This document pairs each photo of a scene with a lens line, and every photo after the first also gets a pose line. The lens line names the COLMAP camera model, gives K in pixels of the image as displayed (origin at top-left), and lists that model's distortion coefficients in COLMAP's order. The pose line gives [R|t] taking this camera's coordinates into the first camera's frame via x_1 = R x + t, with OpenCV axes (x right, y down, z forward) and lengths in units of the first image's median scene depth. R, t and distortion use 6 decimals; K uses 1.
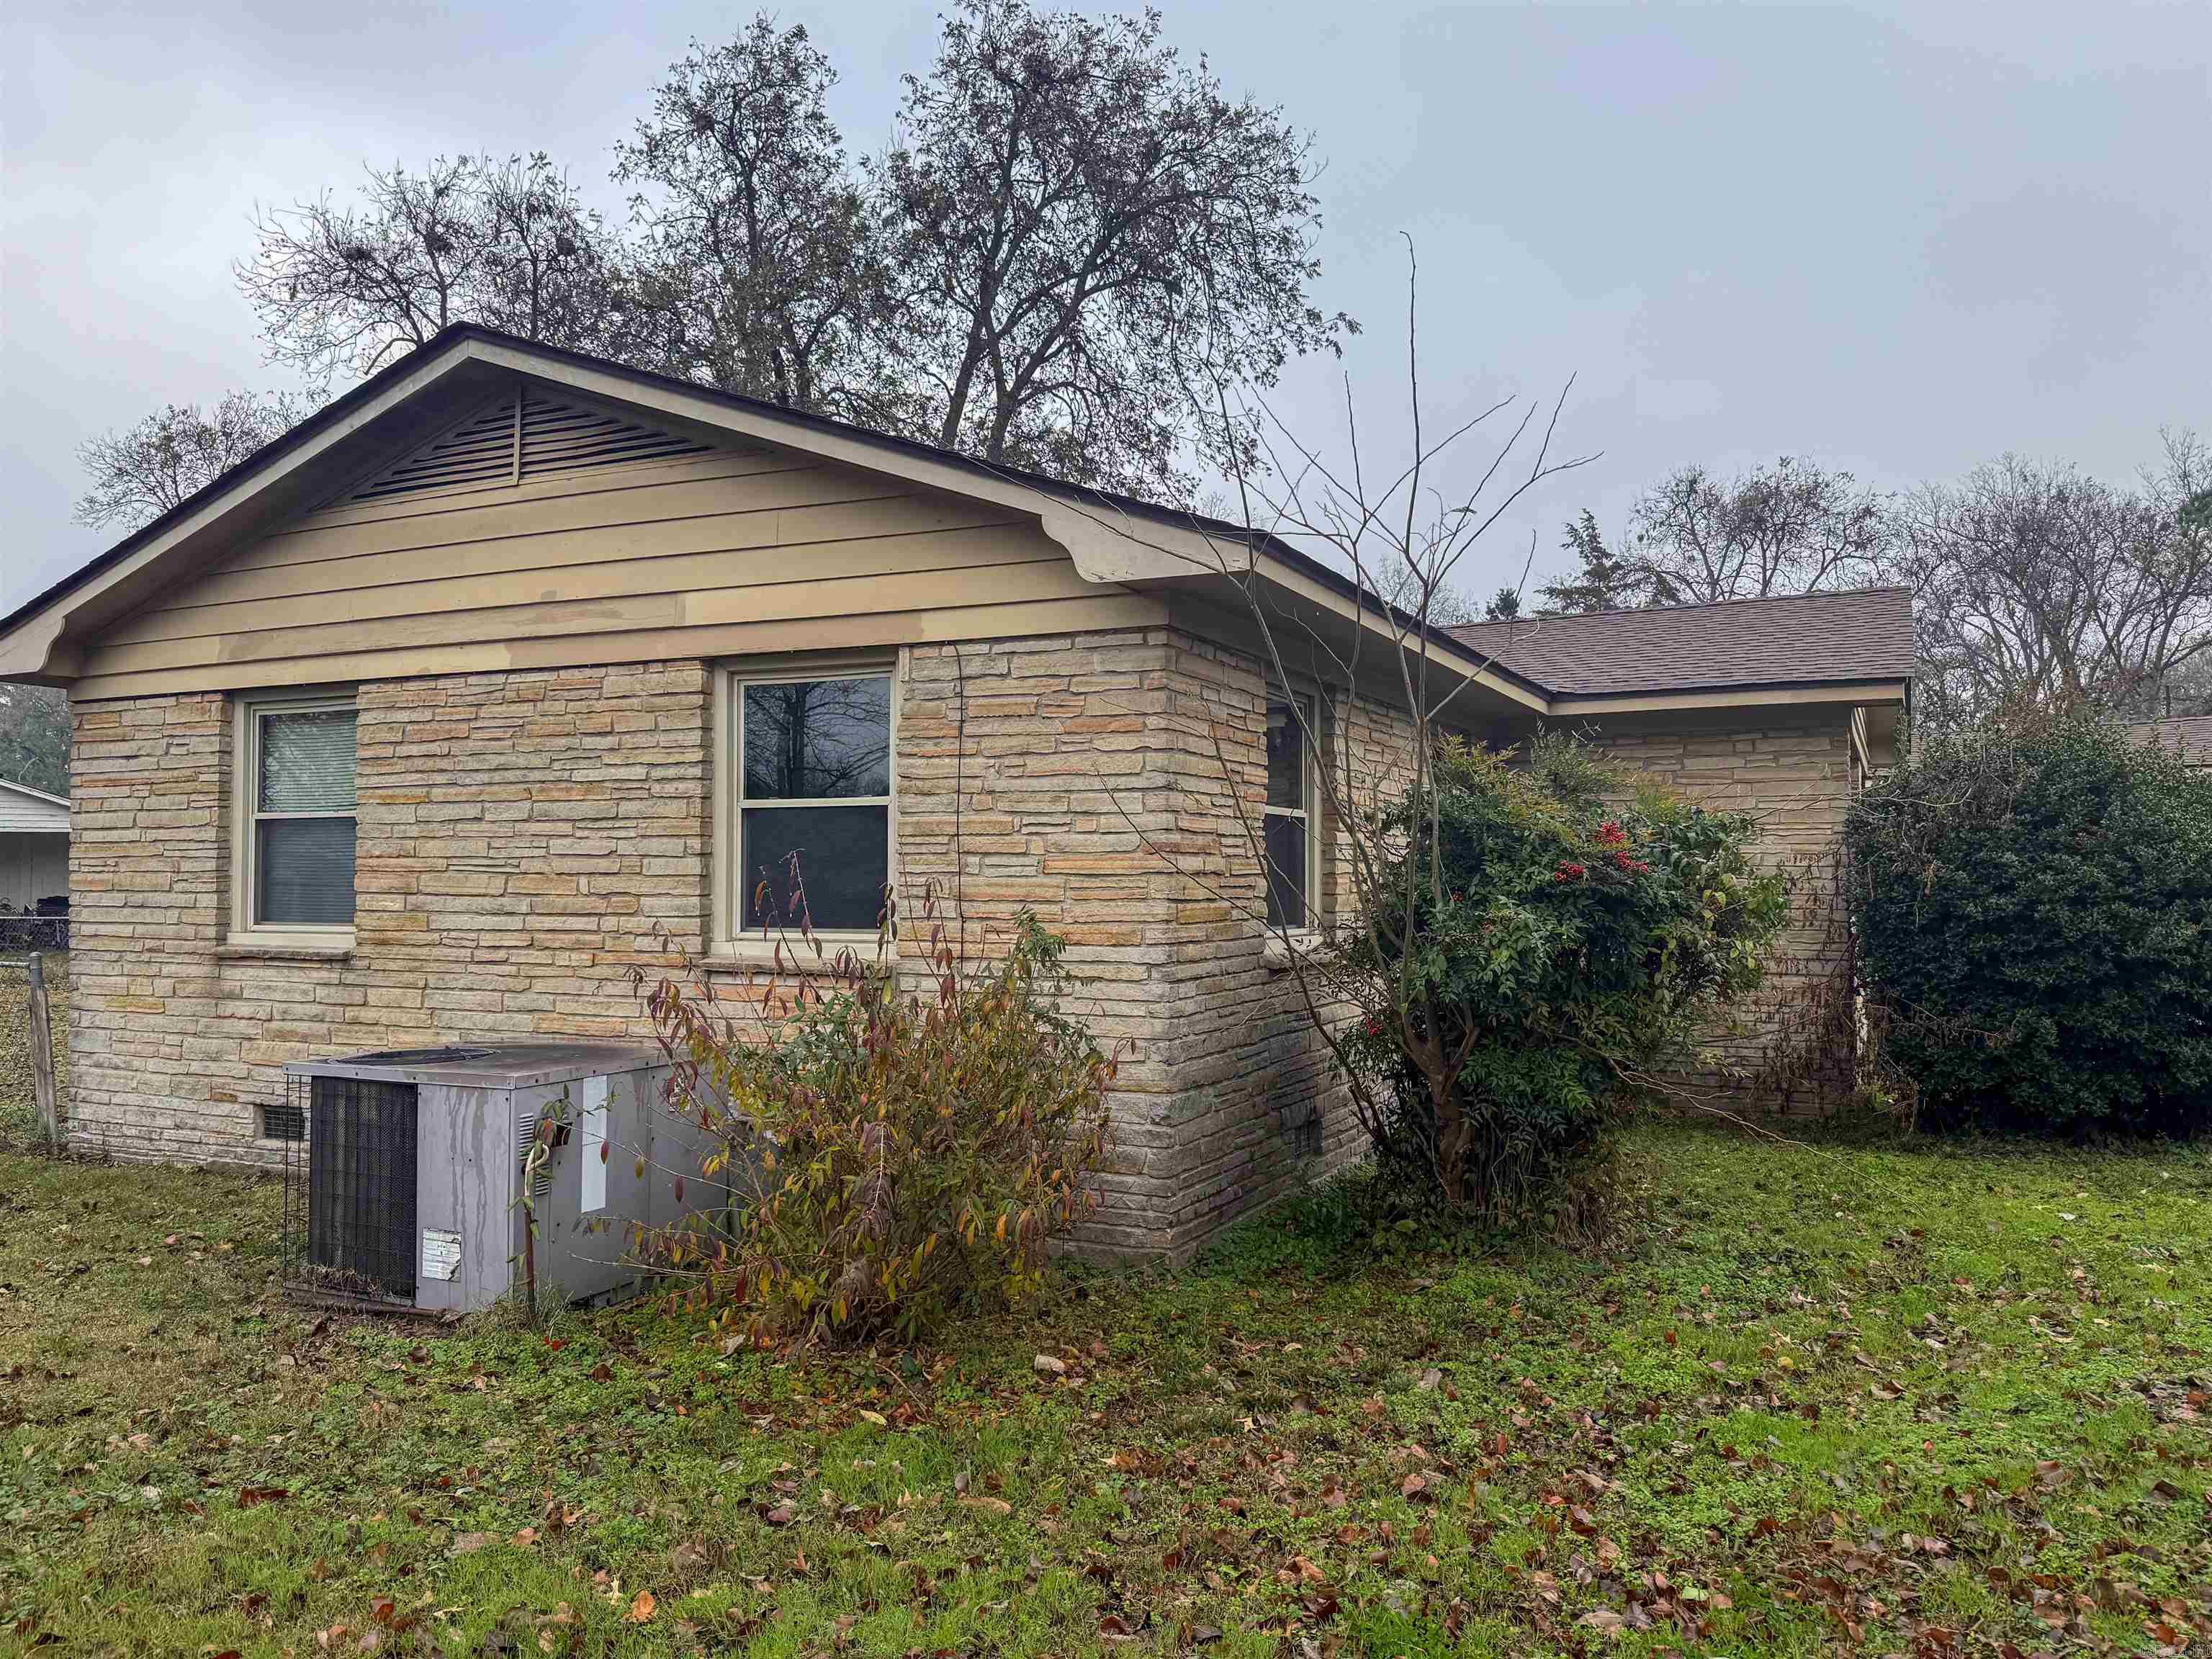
lens RADIAL K [[1602.8, 0, 1106.0], [0, 1602.8, 829.5], [0, 0, 1]] dist [0.081684, -0.150954]
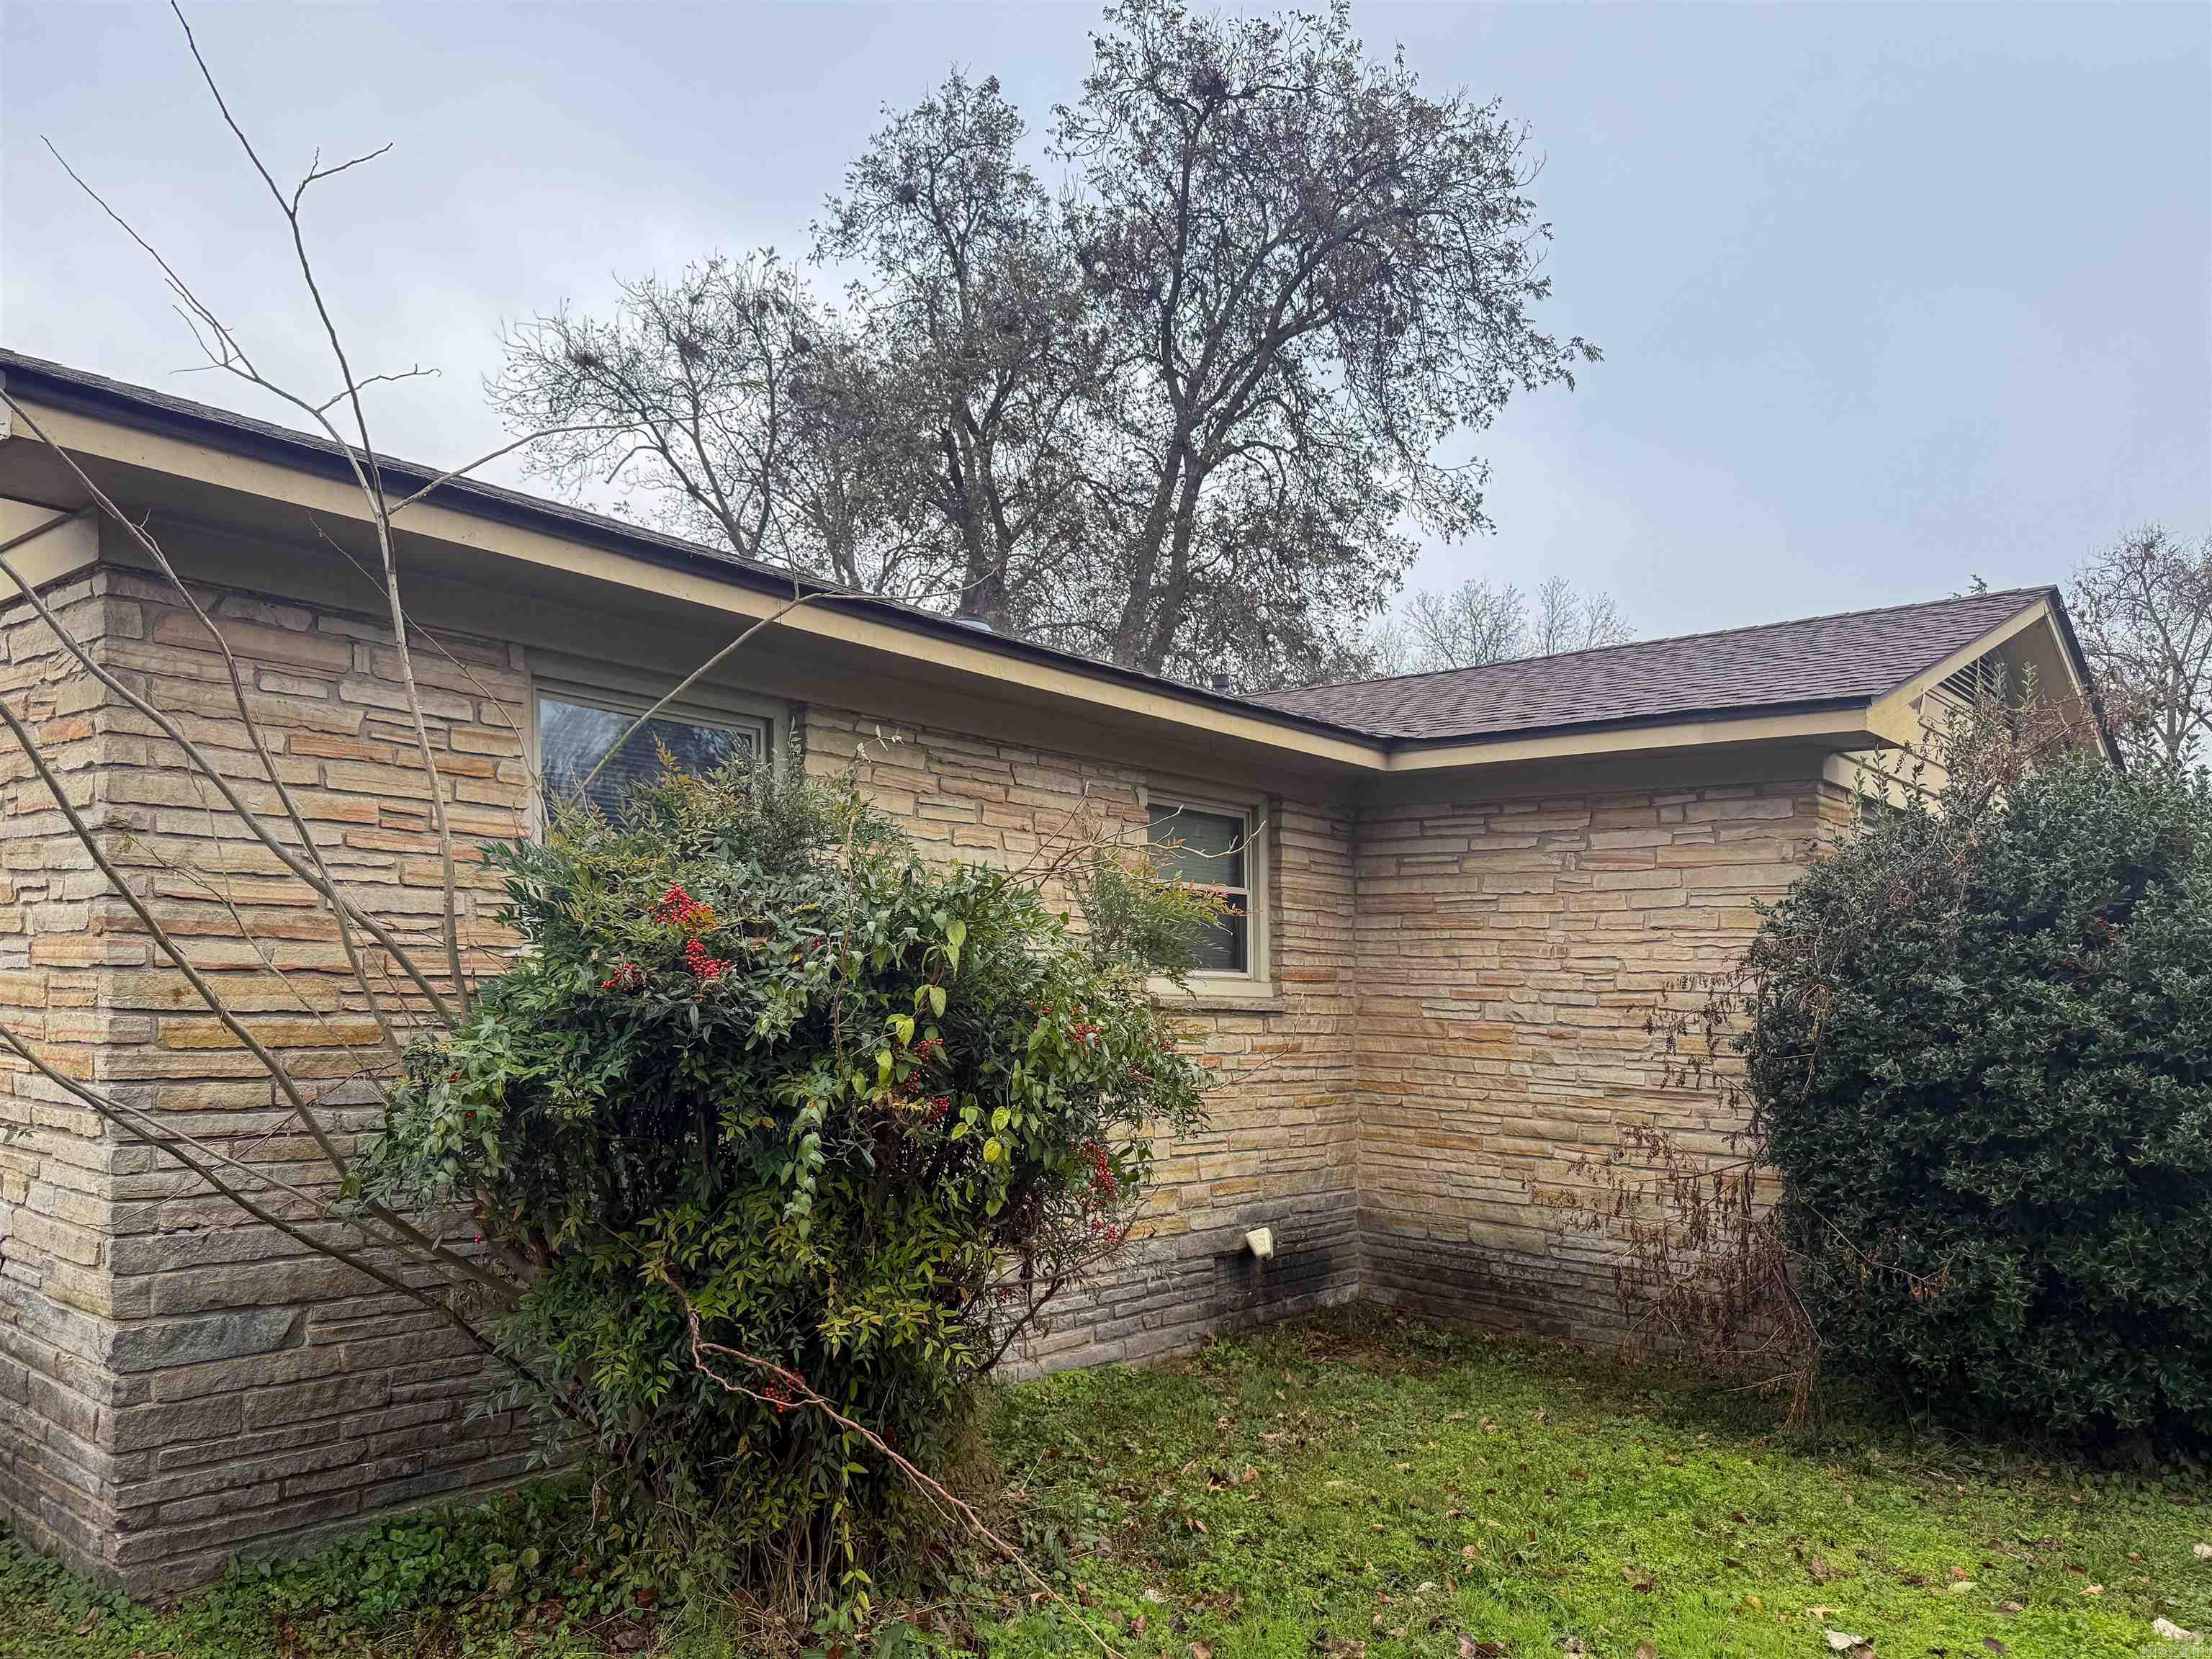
lens RADIAL K [[1634.0, 0, 1109.6], [0, 1634.0, 969.6], [0, 0, 1]] dist [-0.001042, -0.002590]
pose [[0.968018, 0.020338, -0.250054, 2.655635], [-0.017425, 0.999752, 0.013857, 0.060900], [0.250274, -0.009057, 0.968133, 2.236397]]
